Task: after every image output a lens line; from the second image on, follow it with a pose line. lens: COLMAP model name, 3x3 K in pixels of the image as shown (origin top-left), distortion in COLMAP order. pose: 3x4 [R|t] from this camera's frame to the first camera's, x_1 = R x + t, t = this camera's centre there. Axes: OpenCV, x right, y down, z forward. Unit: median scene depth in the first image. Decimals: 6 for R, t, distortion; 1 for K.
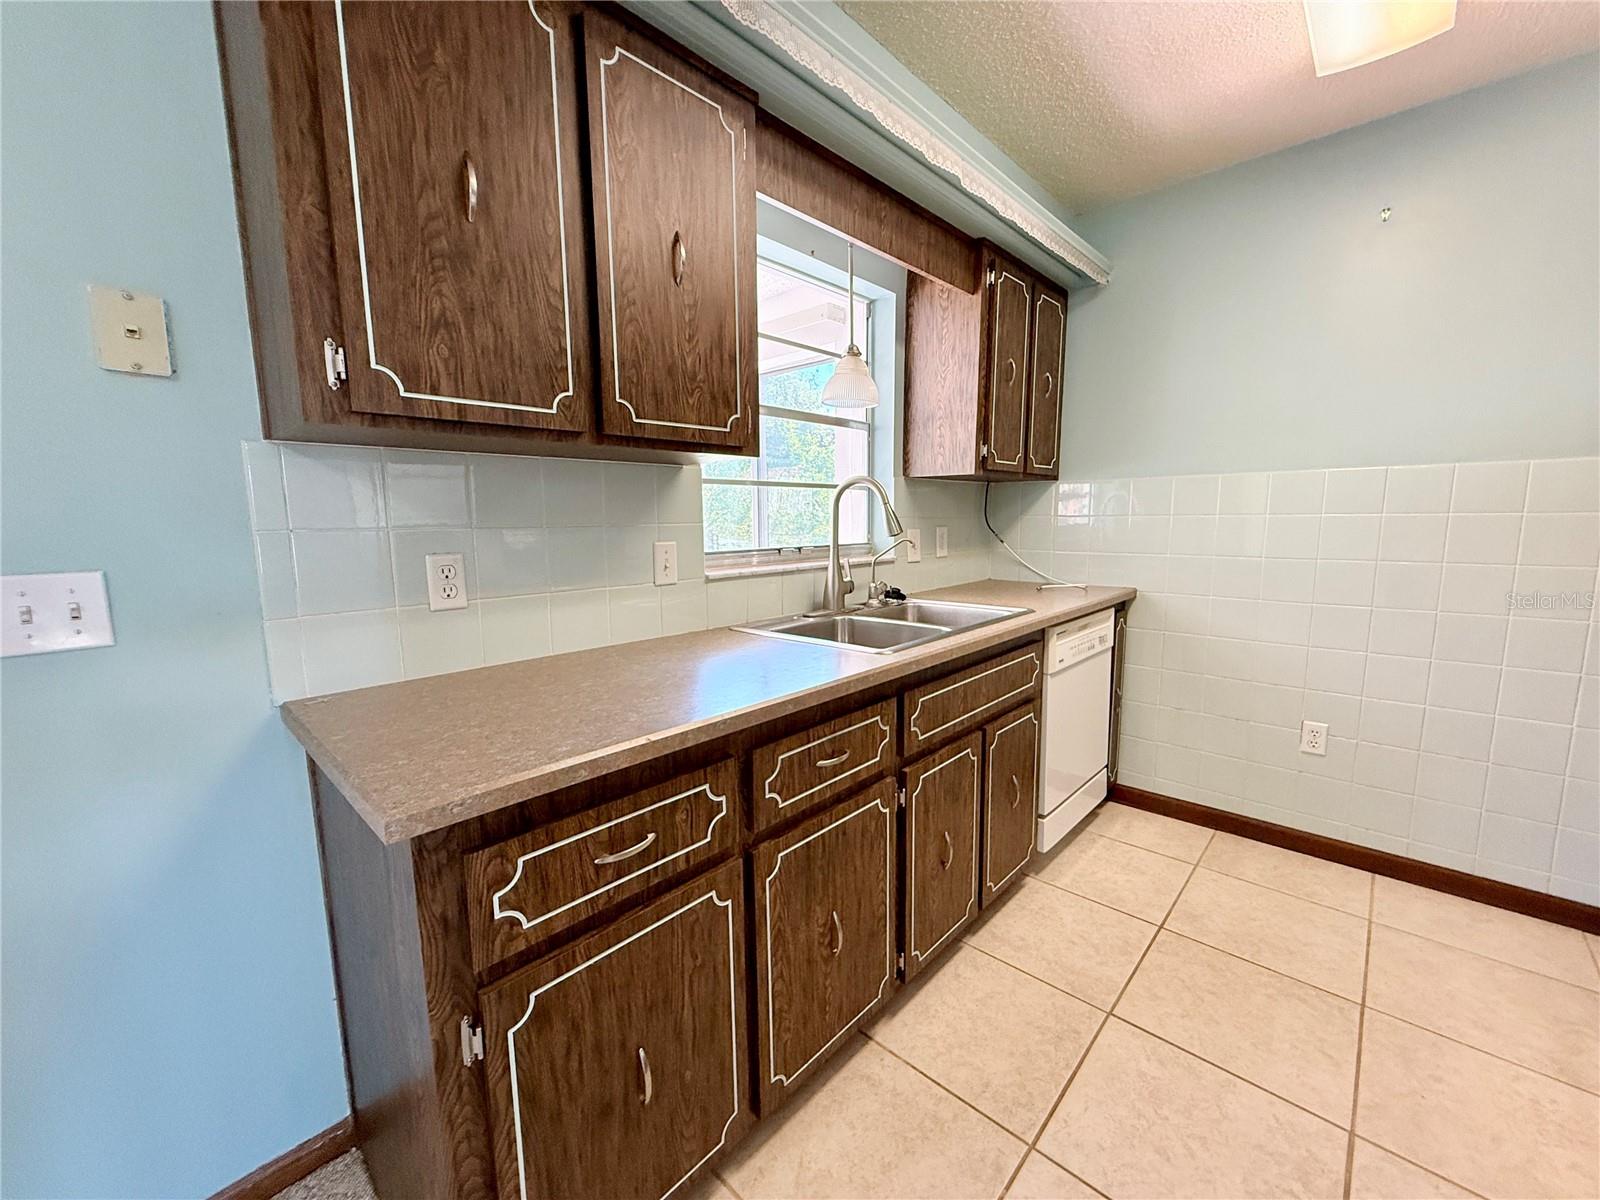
lens RADIAL K [[637.1, 0, 799.9], [0, 637.1, 601.9], [0, 0, 1]] dist [0.001106, 0.000096]
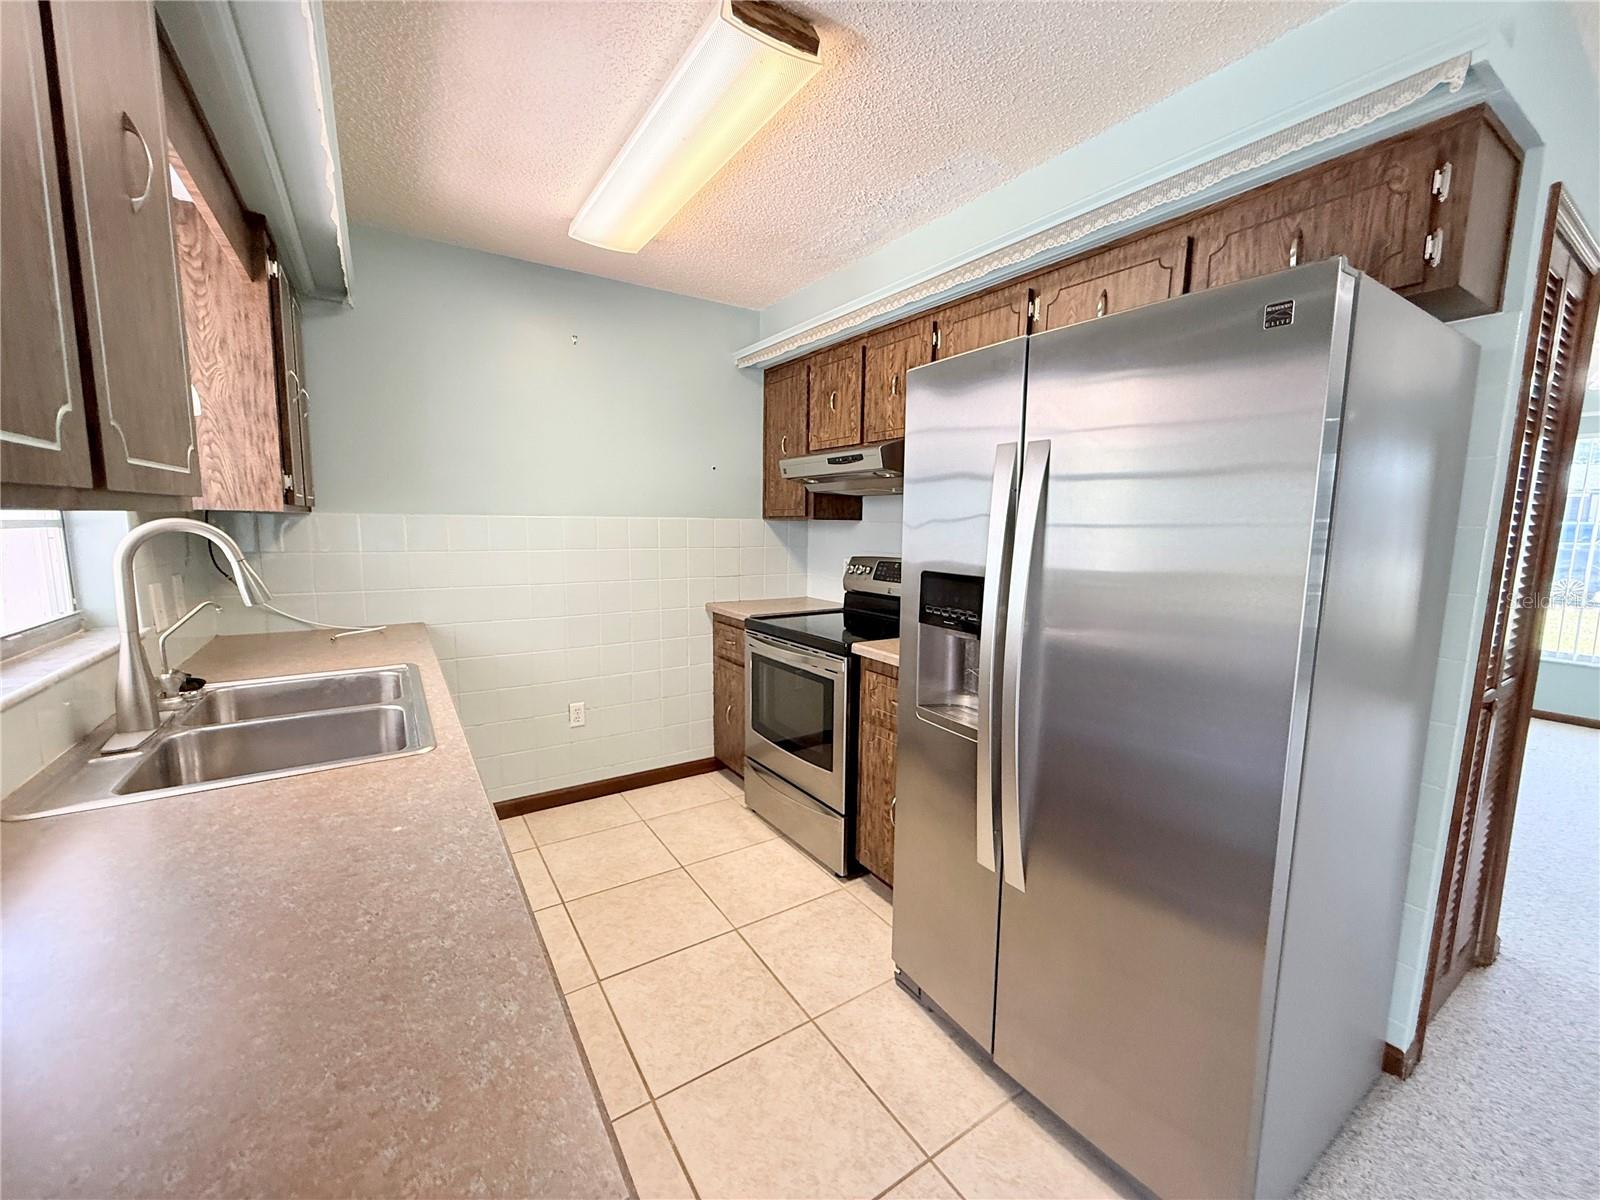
lens RADIAL K [[637.1, 0, 795.4], [0, 637.1, 601.5], [0, 0, 1]] dist [0.001106, 0.000096]
pose [[0.236939, -0.110644, 0.965204, -0.425680], [0.112545, 0.989931, 0.085851, -0.103702], [-0.964984, 0.088288, 0.247005, 0.238858]]
